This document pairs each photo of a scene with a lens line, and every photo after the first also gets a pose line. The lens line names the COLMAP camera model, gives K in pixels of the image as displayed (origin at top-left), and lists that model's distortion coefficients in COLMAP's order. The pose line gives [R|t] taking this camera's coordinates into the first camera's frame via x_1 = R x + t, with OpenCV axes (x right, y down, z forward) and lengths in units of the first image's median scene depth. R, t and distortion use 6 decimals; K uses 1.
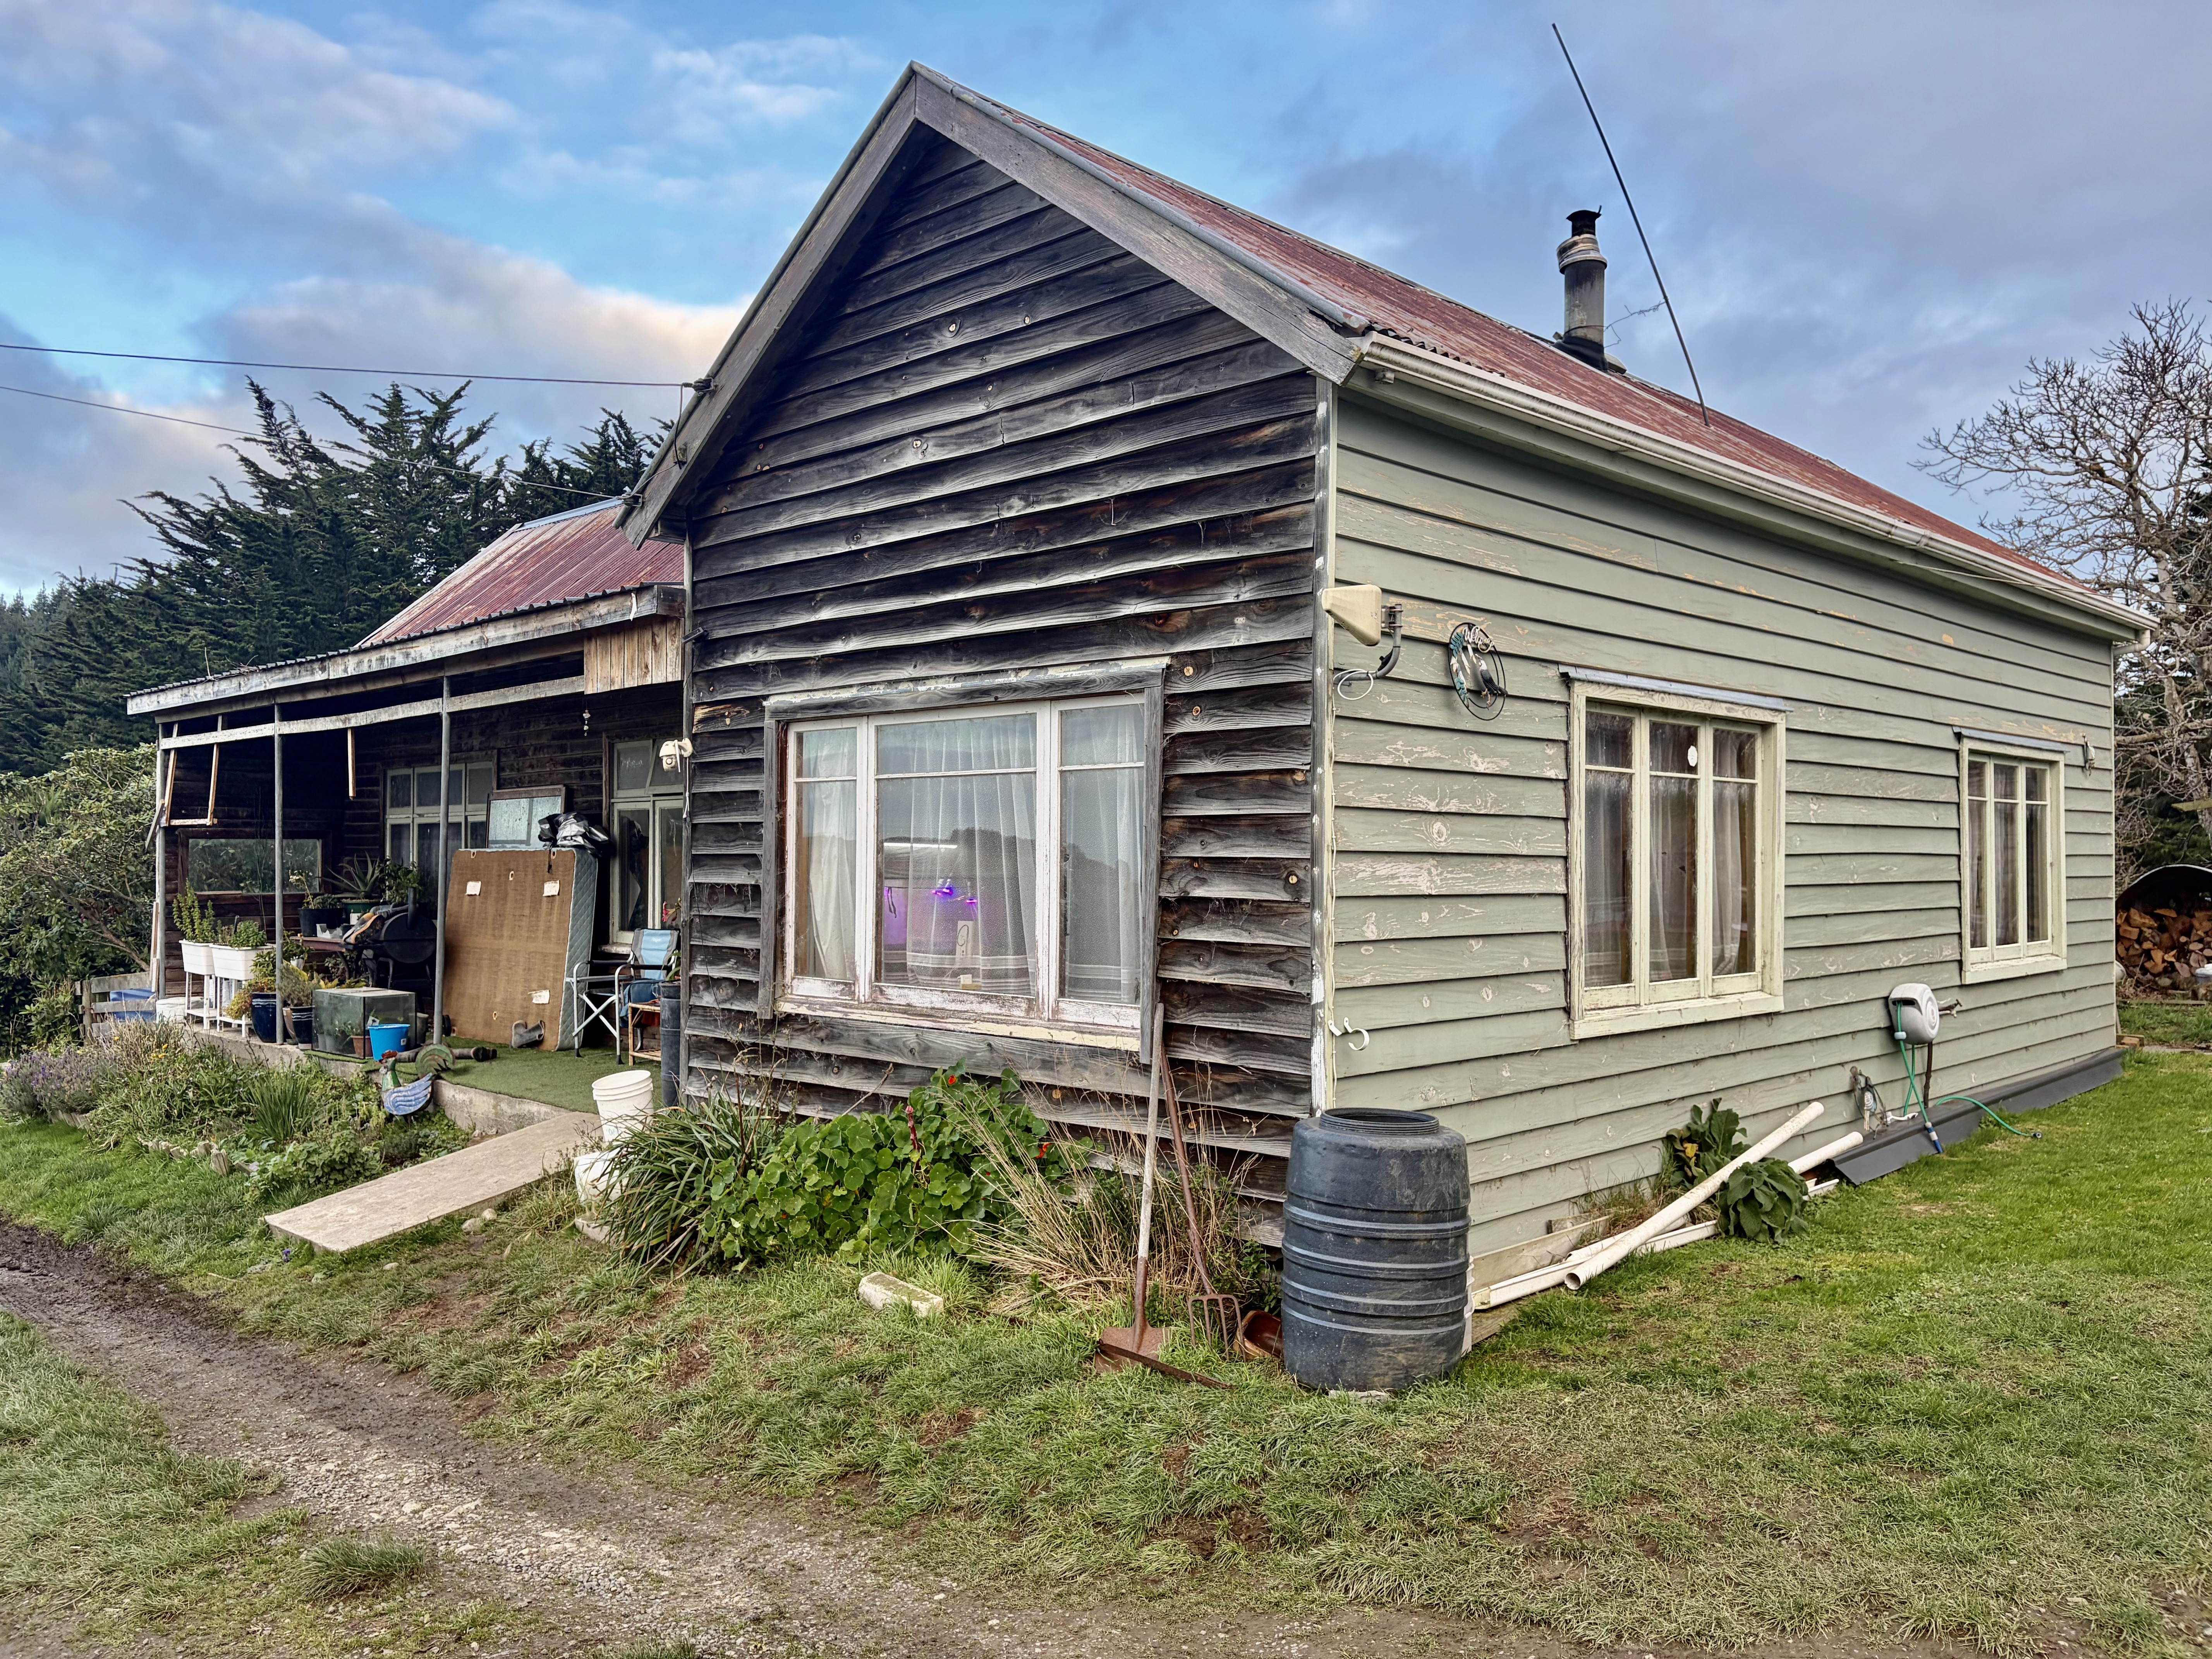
lens RADIAL K [[1698.0, 0, 1125.7], [0, 1698.0, 818.9], [0, 0, 1]] dist [0.013447, -0.022950]
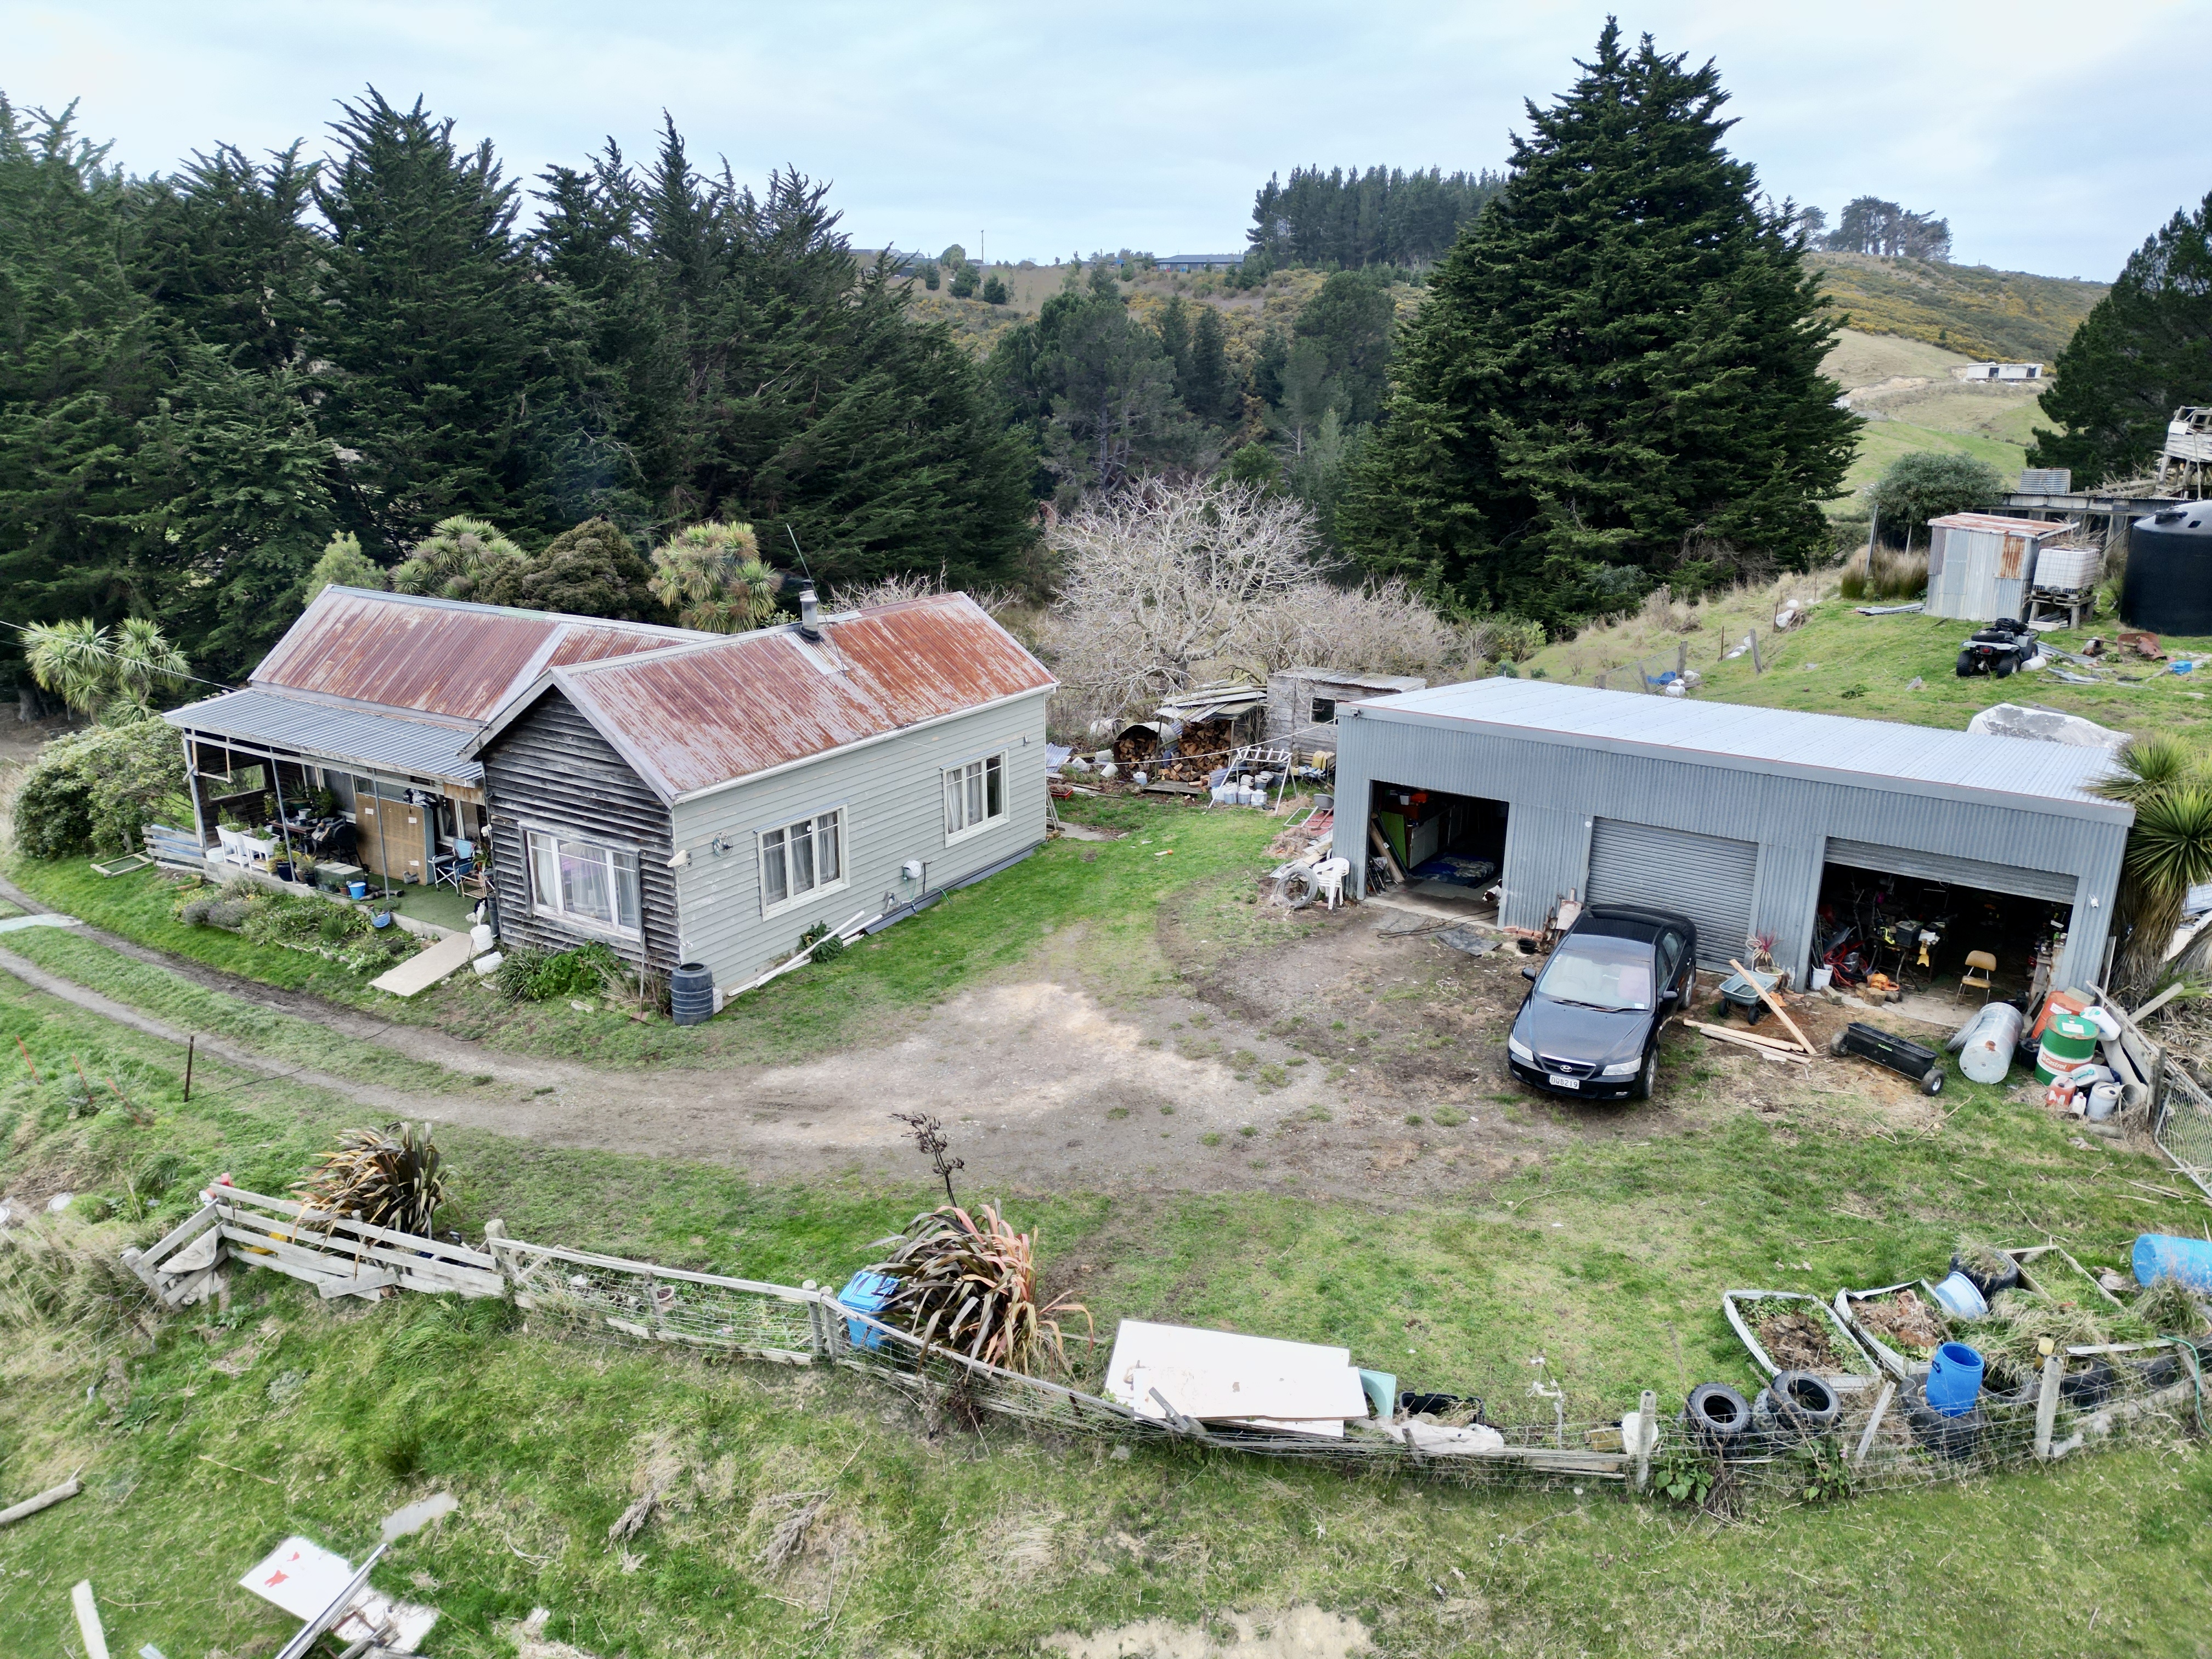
lens RADIAL K [[1531.8, 0, 1110.5], [0, 1531.8, 838.1], [0, 0, 1]] dist [0.071746, -0.054285]
pose [[0.976494, -0.059012, 0.207308, 0.304219], [-0.008562, 0.950413, 0.310872, -1.064391], [-0.215373, -0.305340, 0.927568, -2.178313]]
